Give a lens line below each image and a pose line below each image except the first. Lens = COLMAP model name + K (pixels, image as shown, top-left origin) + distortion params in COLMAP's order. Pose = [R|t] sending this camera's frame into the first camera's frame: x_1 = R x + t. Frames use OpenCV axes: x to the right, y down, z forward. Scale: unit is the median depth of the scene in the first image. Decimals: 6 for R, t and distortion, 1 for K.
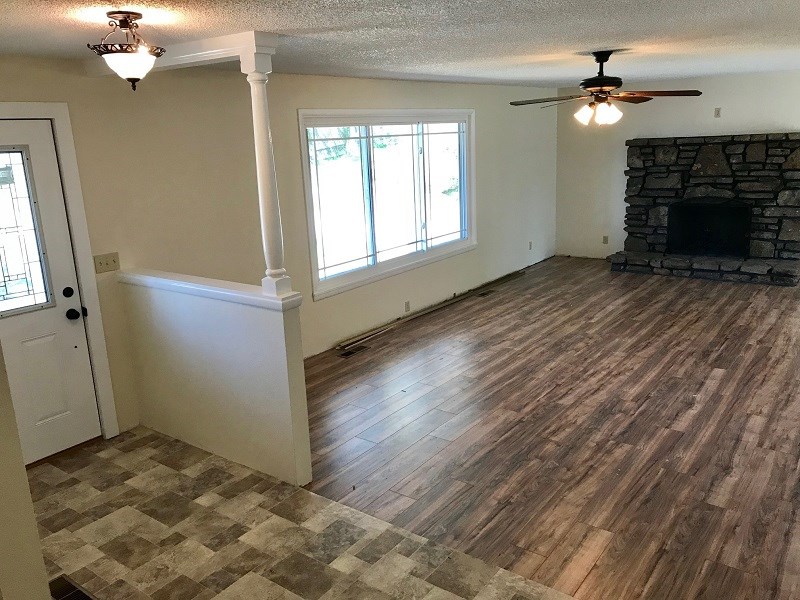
lens RADIAL K [[658.8, 0, 400.5], [0, 658.8, 299.7], [0, 0, 1]] dist [0.029794, -0.011978]
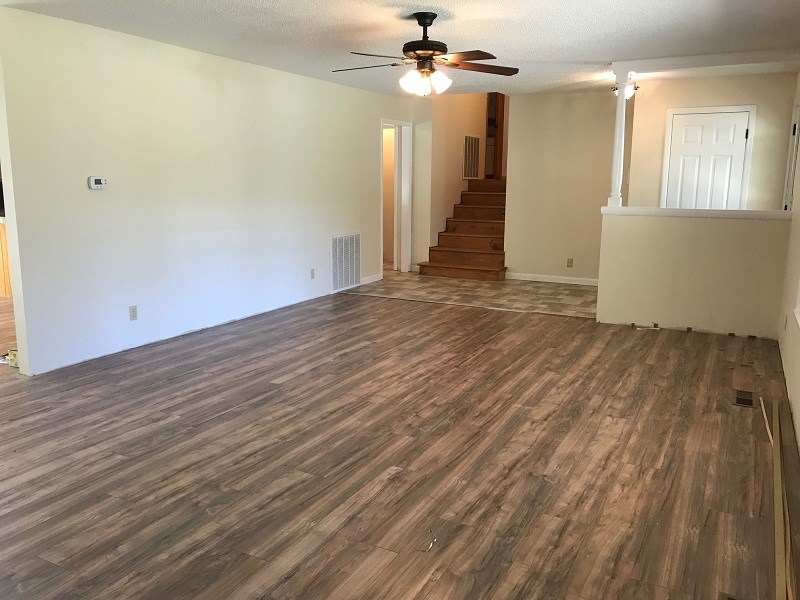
lens RADIAL K [[658.8, 0, 400.4], [0, 658.8, 300.3], [0, 0, 1]] dist [0.029794, -0.011978]
pose [[-0.986832, 0.056017, -0.151736, 0.364136], [-0.013793, 0.905552, 0.424011, -0.290823], [0.161157, 0.420521, -0.892855, 1.425050]]
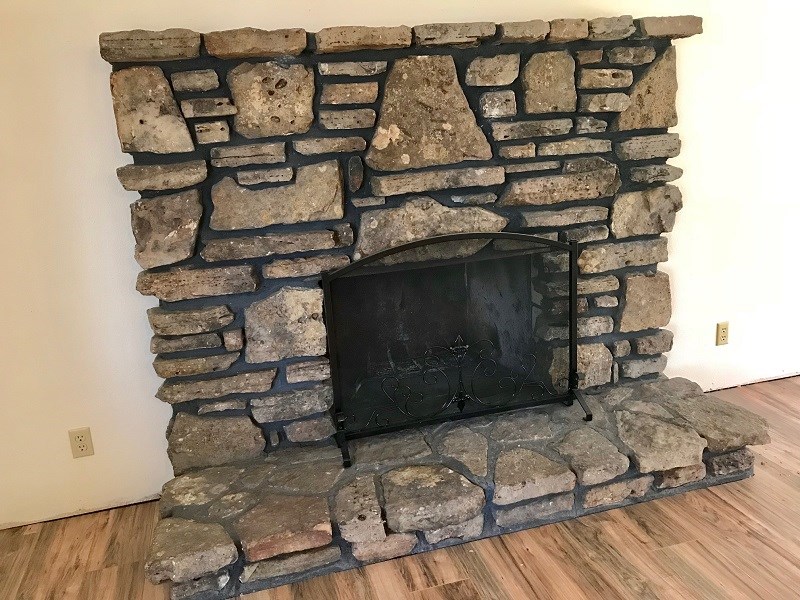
lens RADIAL K [[658.8, 0, 402.8], [0, 658.8, 287.6], [0, 0, 1]] dist [0.029794, -0.011978]
pose [[0.607169, -0.178429, 0.774280, 0.232630], [0.229735, 0.972263, 0.043901, -0.155481], [-0.760637, 0.151223, 0.631319, 0.862950]]
